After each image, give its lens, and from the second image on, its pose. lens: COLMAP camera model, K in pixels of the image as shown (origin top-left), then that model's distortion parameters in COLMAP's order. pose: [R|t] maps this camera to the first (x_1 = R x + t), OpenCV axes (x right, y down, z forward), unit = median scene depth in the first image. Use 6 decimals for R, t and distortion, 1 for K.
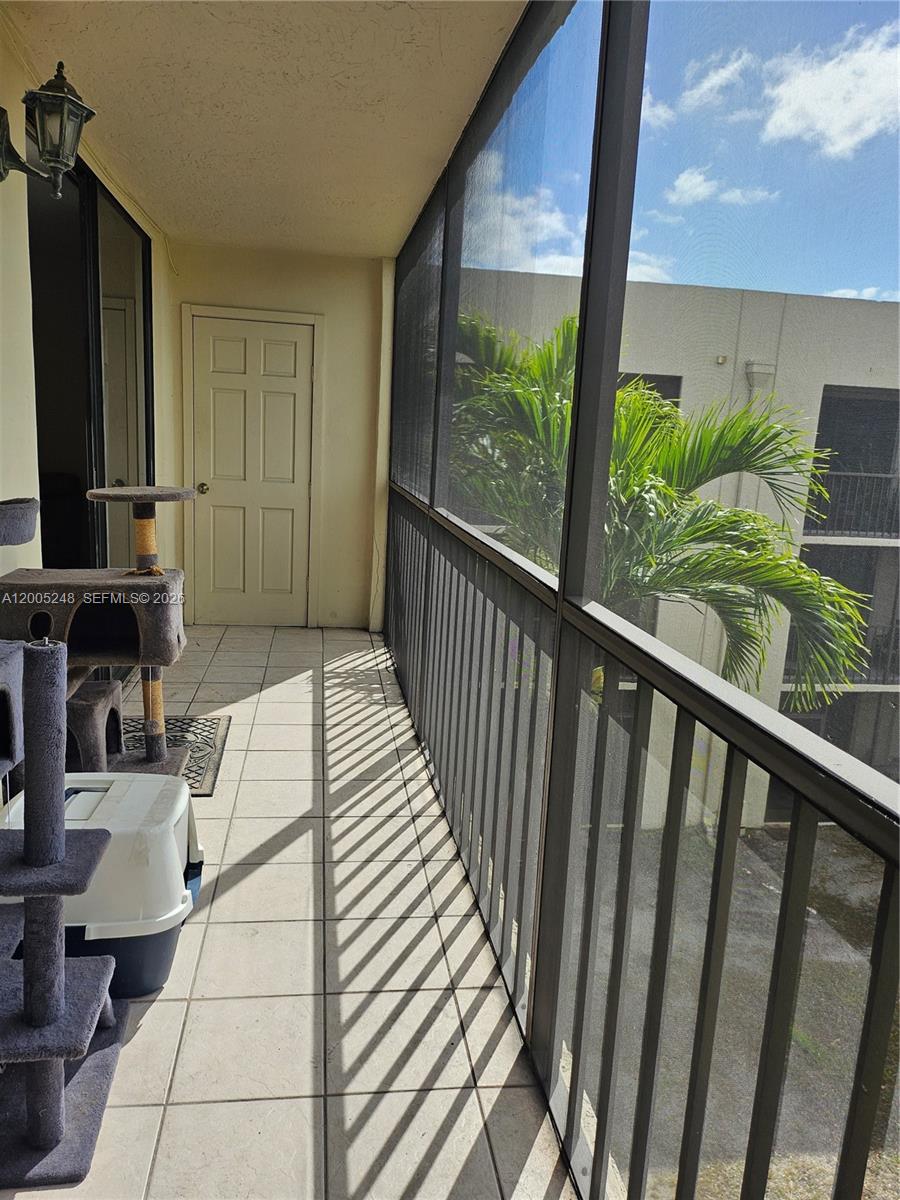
lens RADIAL K [[844.0, 0, 450.4], [0, 844.0, 598.8], [0, 0, 1]] dist [0.051245, 0.002559]
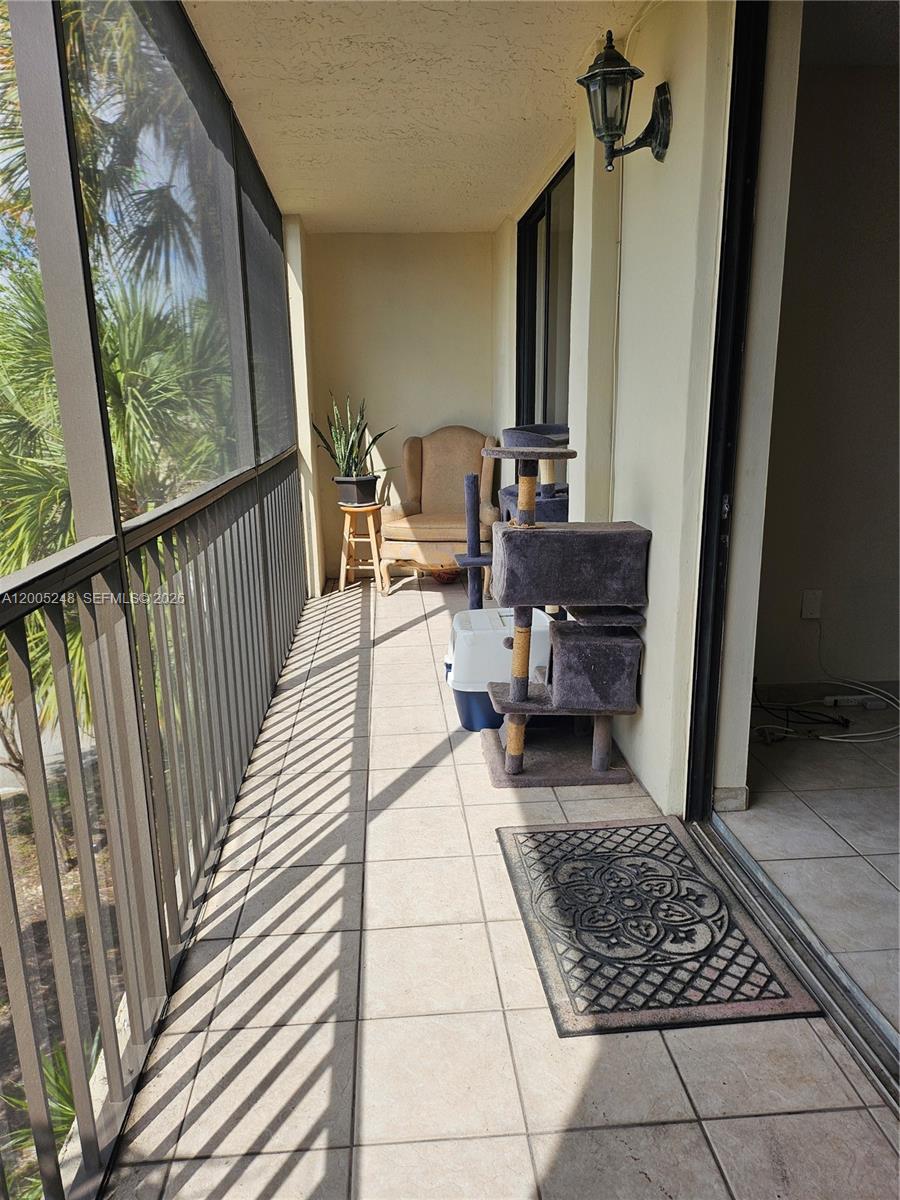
lens RADIAL K [[844.0, 0, 453.6], [0, 844.0, 604.3], [0, 0, 1]] dist [0.051245, 0.002559]
pose [[-0.996265, -0.063865, 0.058117, -0.303478], [-0.033582, 0.906617, 0.420616, -0.389197], [-0.079552, 0.417094, -0.905375, 1.781736]]
